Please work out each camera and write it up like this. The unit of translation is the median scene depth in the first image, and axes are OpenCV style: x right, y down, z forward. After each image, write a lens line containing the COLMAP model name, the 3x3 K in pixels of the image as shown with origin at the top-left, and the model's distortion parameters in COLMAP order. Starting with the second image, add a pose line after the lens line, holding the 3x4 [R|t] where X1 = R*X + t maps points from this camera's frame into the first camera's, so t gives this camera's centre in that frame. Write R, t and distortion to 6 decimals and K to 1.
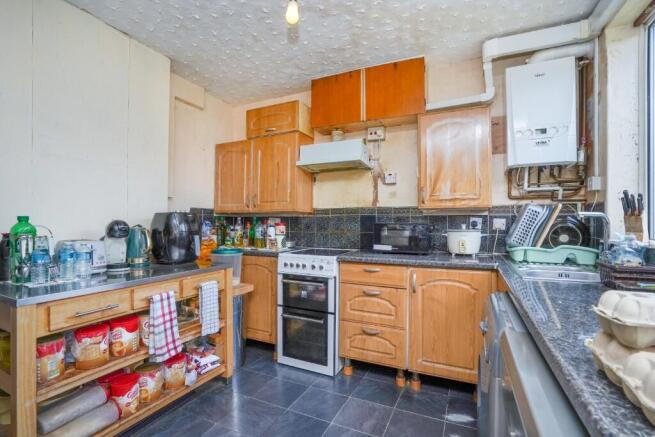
lens RADIAL K [[312.3, 0, 325.8], [0, 312.3, 220.8], [0, 0, 1]] dist [-0.006088, 0.000307]
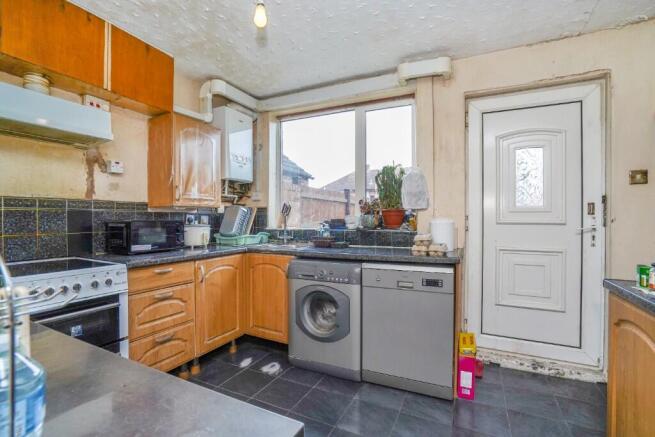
lens RADIAL K [[312.3, 0, 327.5], [0, 312.3, 218.5], [0, 0, 1]] dist [-0.006088, 0.000307]
pose [[0.021292, -0.002472, 0.999770, -0.725350], [-0.001538, 0.999996, 0.002505, -0.000255], [-0.999772, -0.001591, 0.021288, 0.481756]]
